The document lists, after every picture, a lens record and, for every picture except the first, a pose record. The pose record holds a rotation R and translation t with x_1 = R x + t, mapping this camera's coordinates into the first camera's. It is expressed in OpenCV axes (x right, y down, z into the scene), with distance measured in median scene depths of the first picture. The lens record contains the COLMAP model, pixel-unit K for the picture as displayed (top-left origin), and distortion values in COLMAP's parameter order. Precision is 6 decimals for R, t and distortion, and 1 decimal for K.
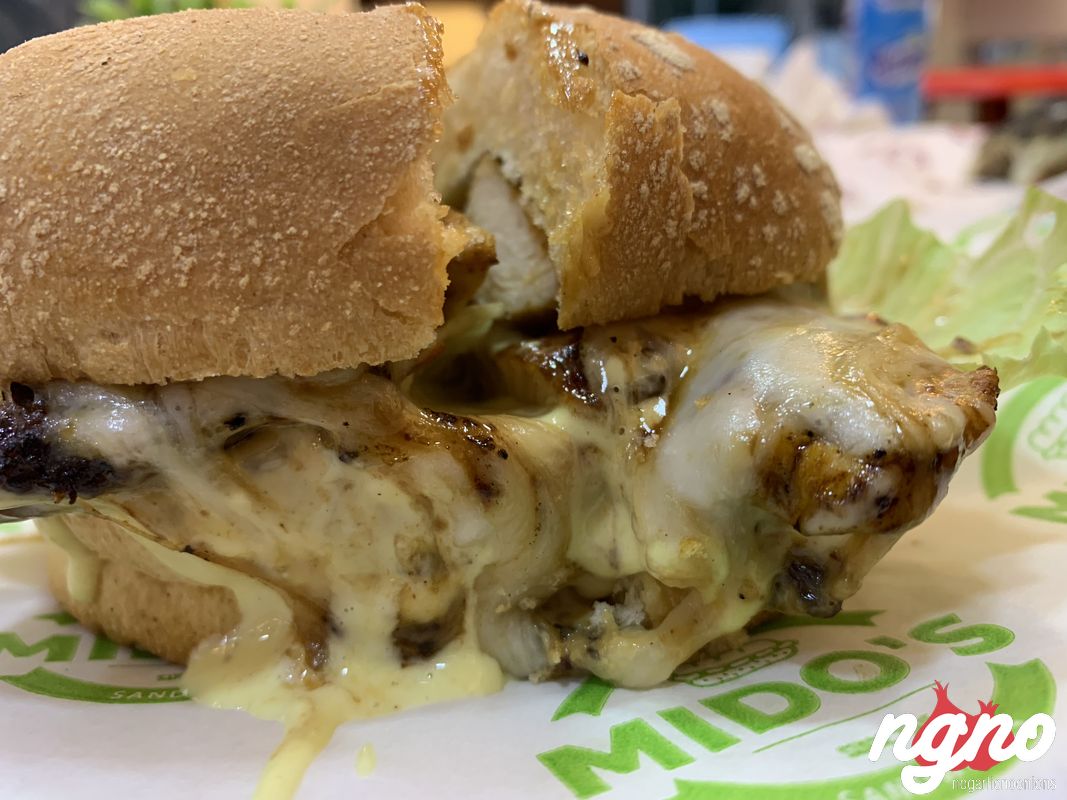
lens RADIAL K [[813.3, 0, 533.4], [0, 813.3, 404.1], [0, 0, 1]] dist [-0.053358, 0.005446]
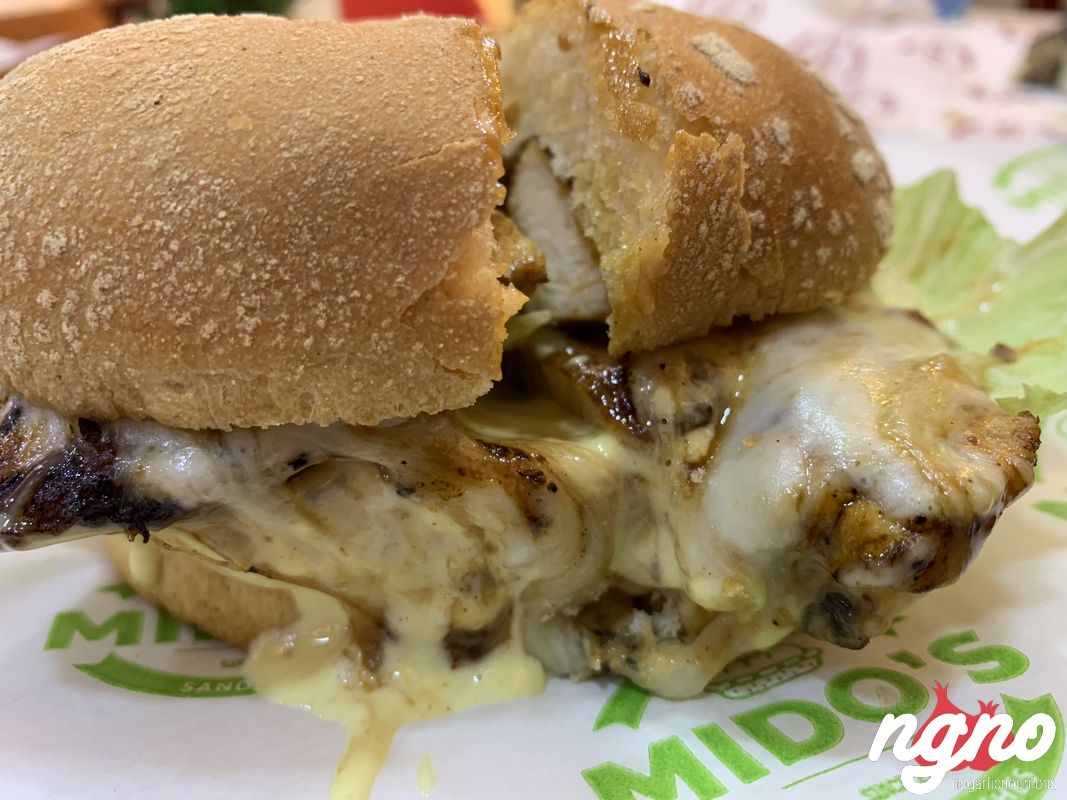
lens RADIAL K [[799.6, 0, 558.6], [0, 799.6, 480.5], [0, 0, 1]] dist [-0.048350, -0.028919]
pose [[0.999737, 0.022166, -0.005814, -0.029238], [-0.021011, 0.987926, 0.153497, -0.118960], [0.009146, -0.153334, 0.988132, -0.005507]]
